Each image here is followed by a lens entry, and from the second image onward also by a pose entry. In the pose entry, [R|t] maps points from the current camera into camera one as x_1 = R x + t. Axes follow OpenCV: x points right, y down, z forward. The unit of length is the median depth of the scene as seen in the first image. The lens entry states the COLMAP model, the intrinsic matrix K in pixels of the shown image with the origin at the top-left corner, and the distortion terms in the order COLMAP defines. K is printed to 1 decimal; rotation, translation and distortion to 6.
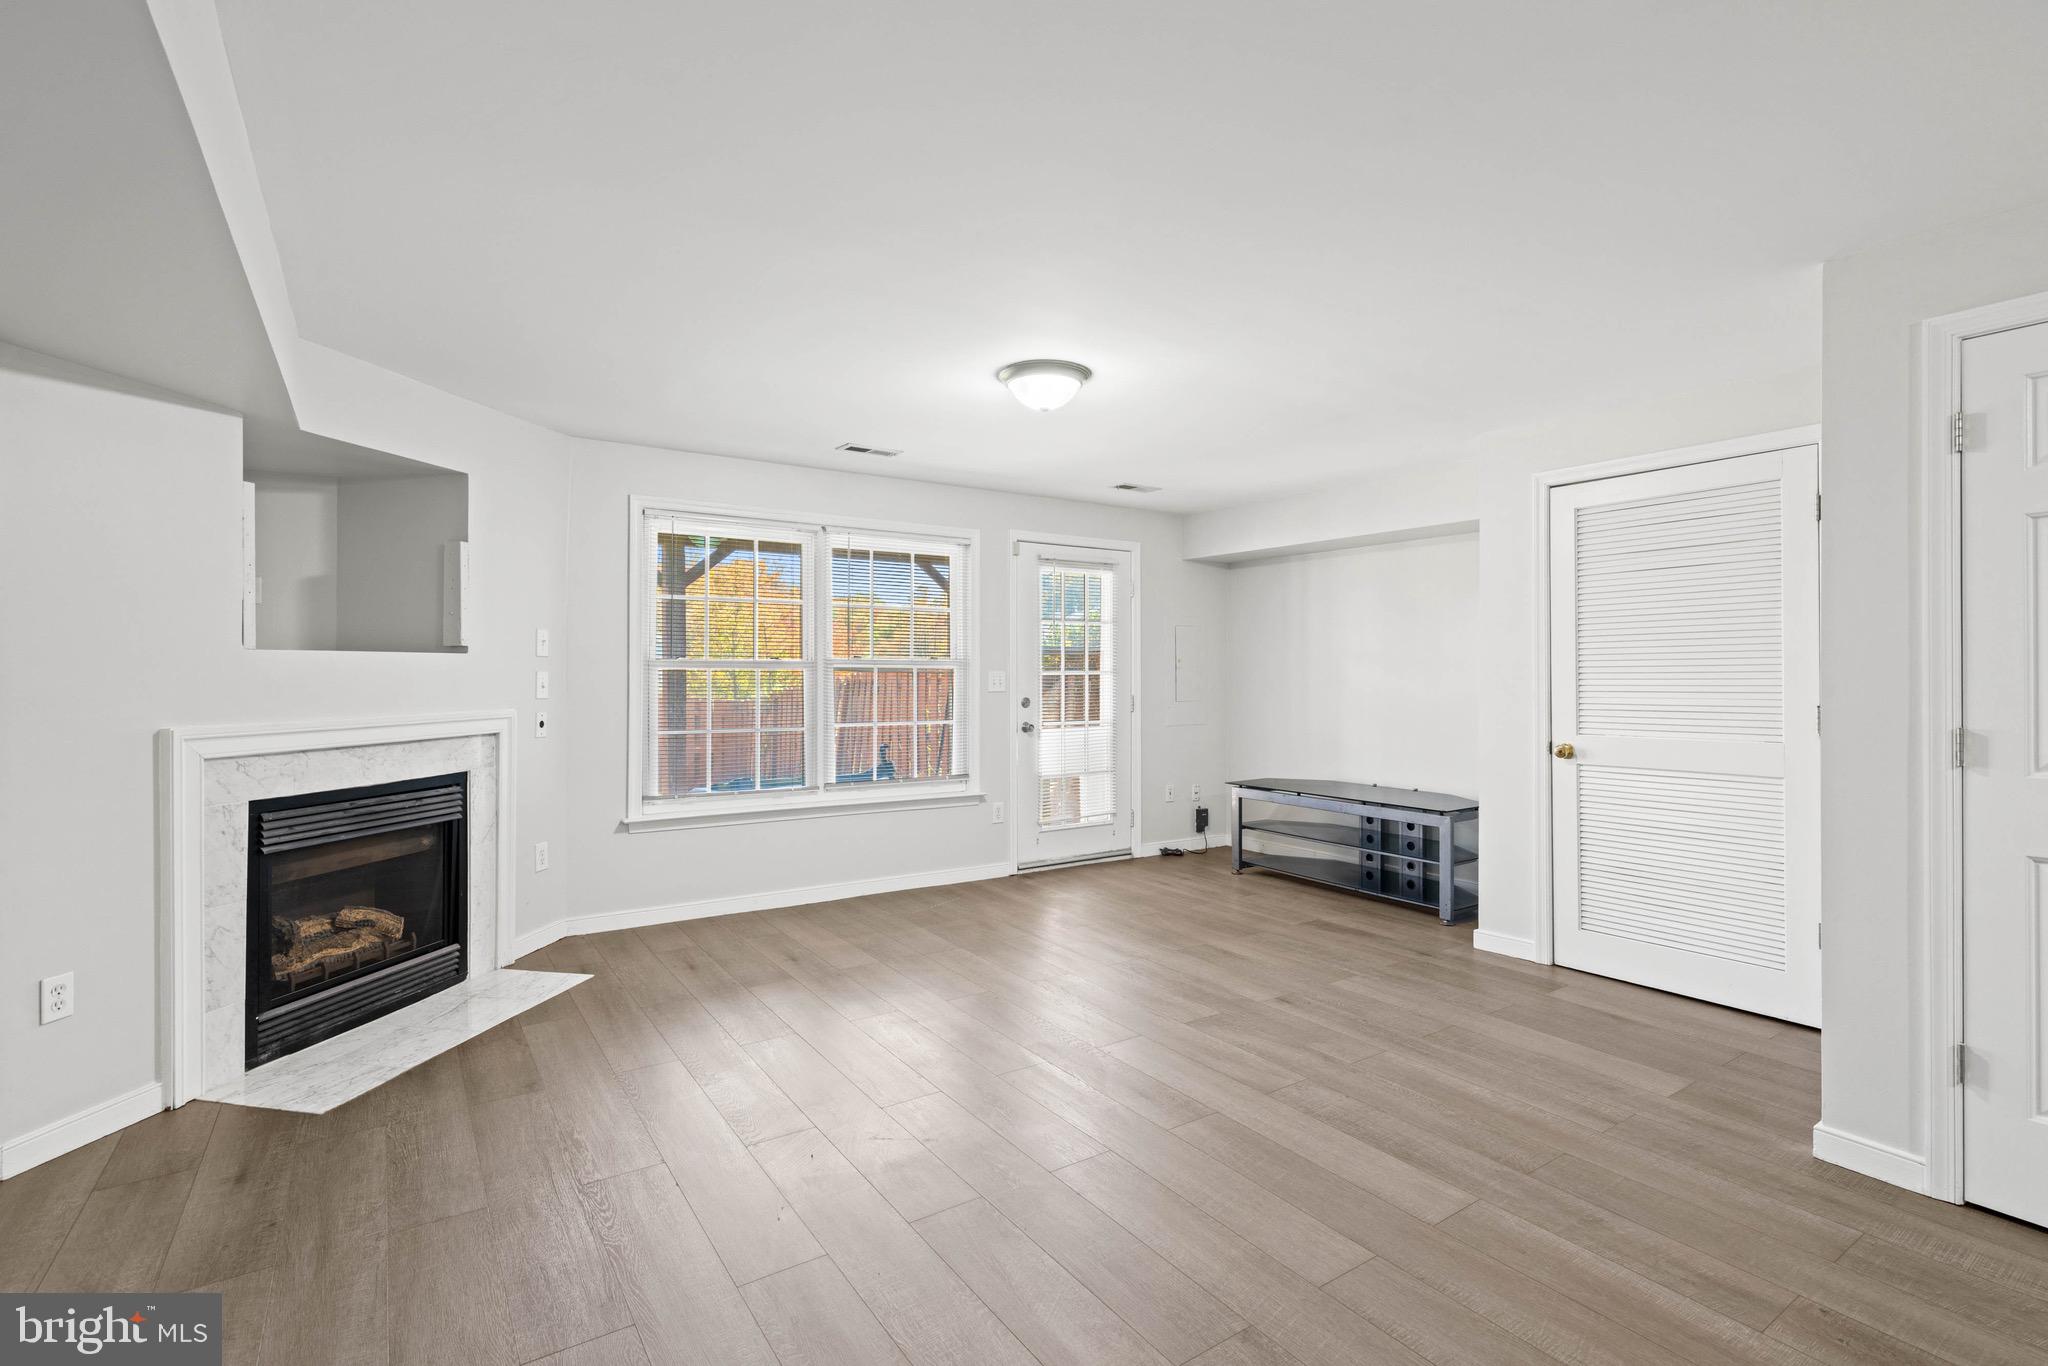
lens RADIAL K [[933.4, 0, 1018.5], [0, 933.4, 685.6], [0, 0, 1]] dist [-0.012452, 0.004293]
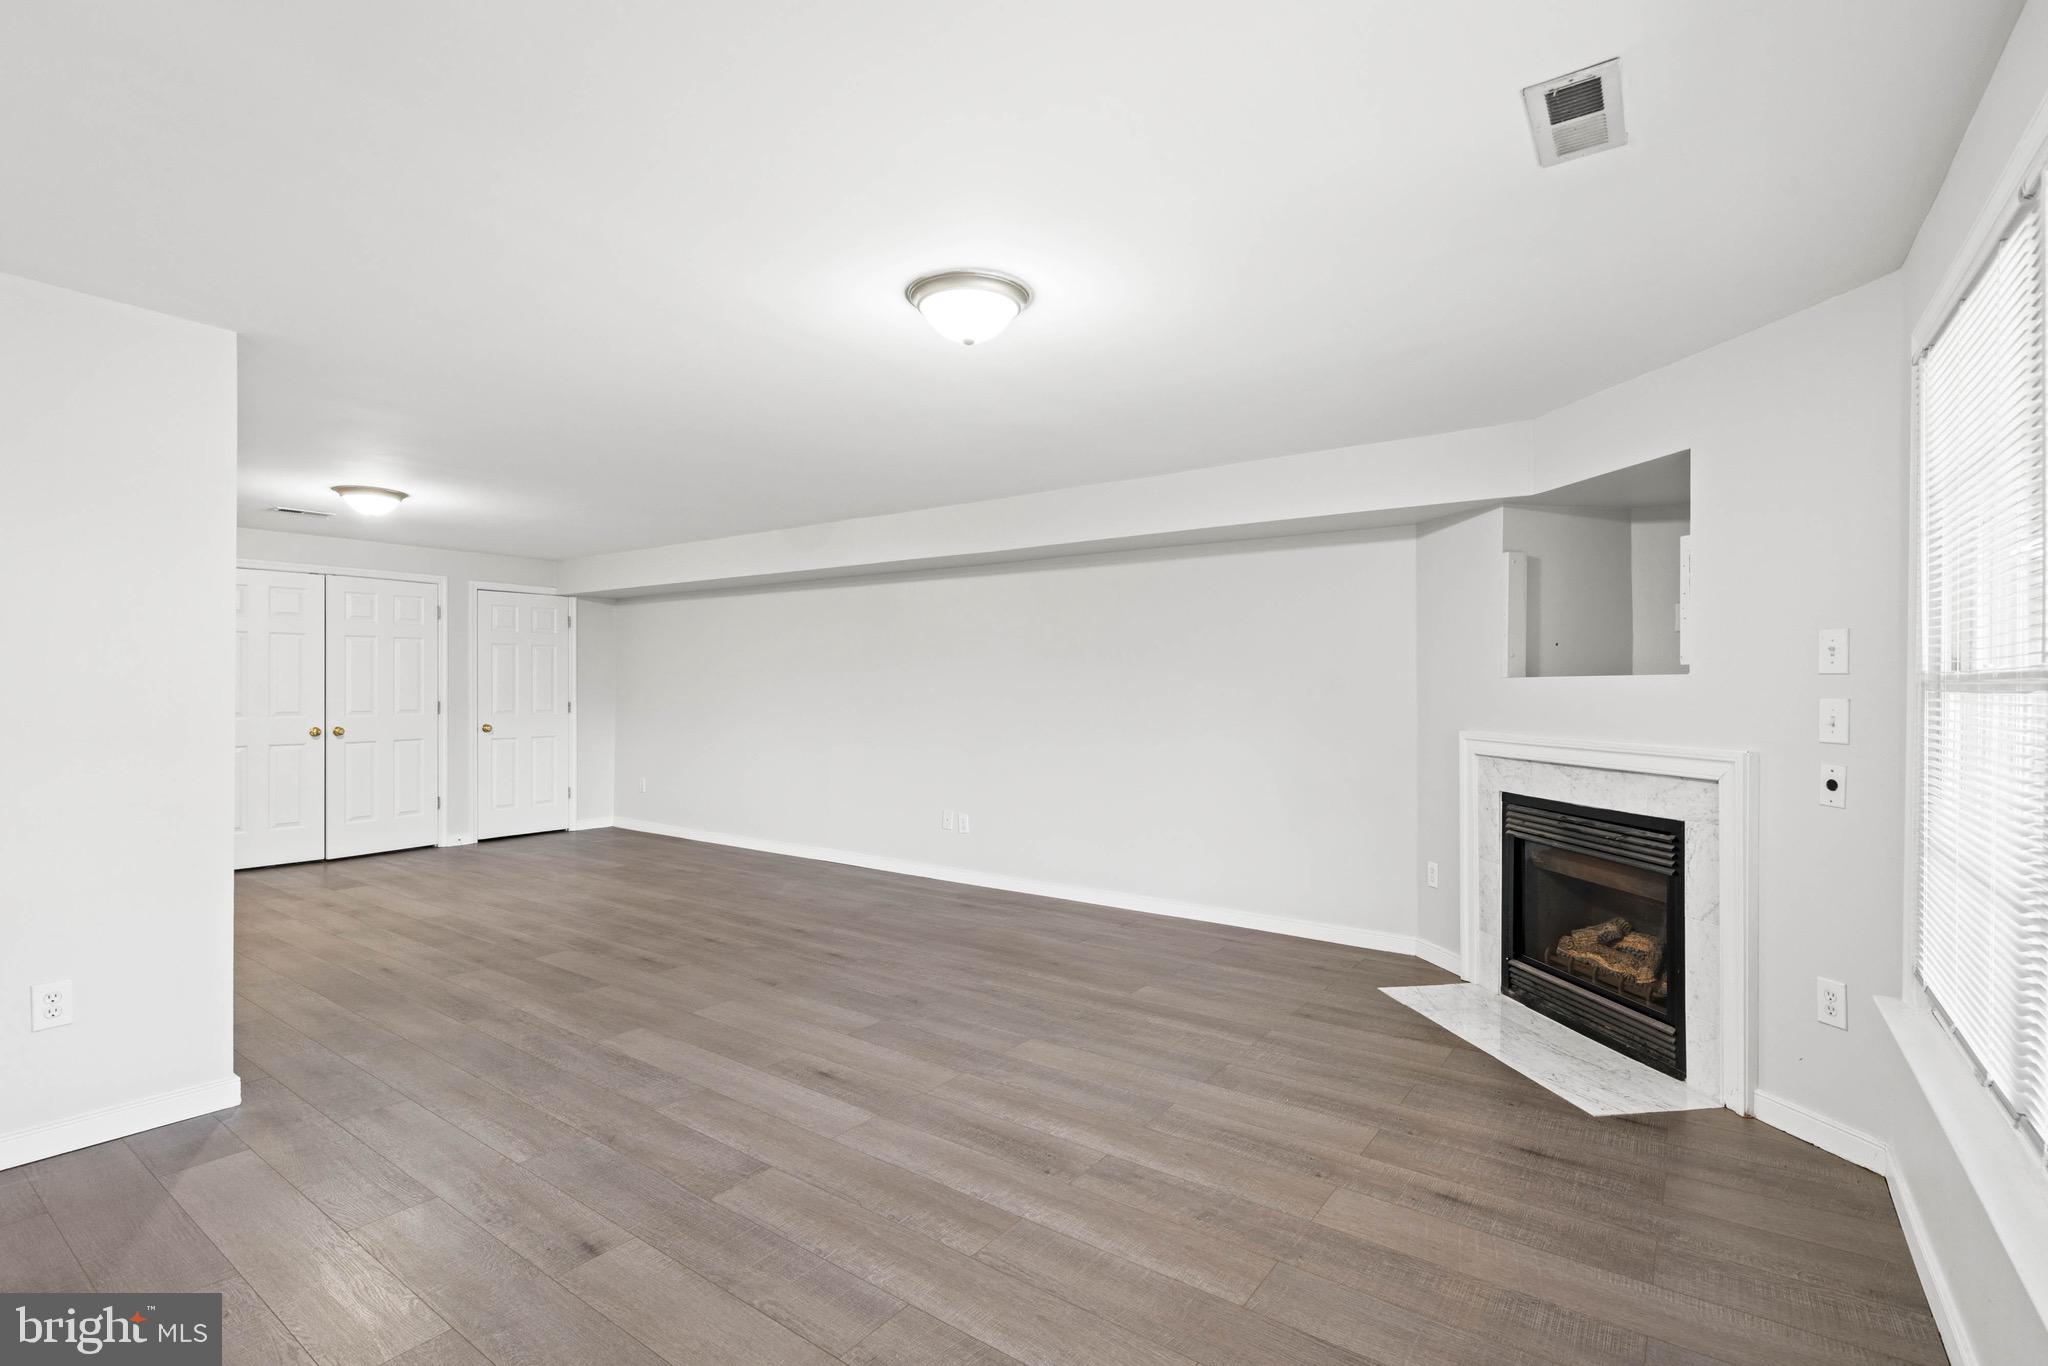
lens RADIAL K [[933.4, 0, 1018.5], [0, 933.4, 685.6], [0, 0, 1]] dist [-0.012452, 0.004293]
pose [[-0.937868, -0.005873, -0.346942, 0.258032], [-0.010758, 0.999868, 0.012155, -0.032822], [0.346825, 0.015133, -0.937808, 1.791207]]
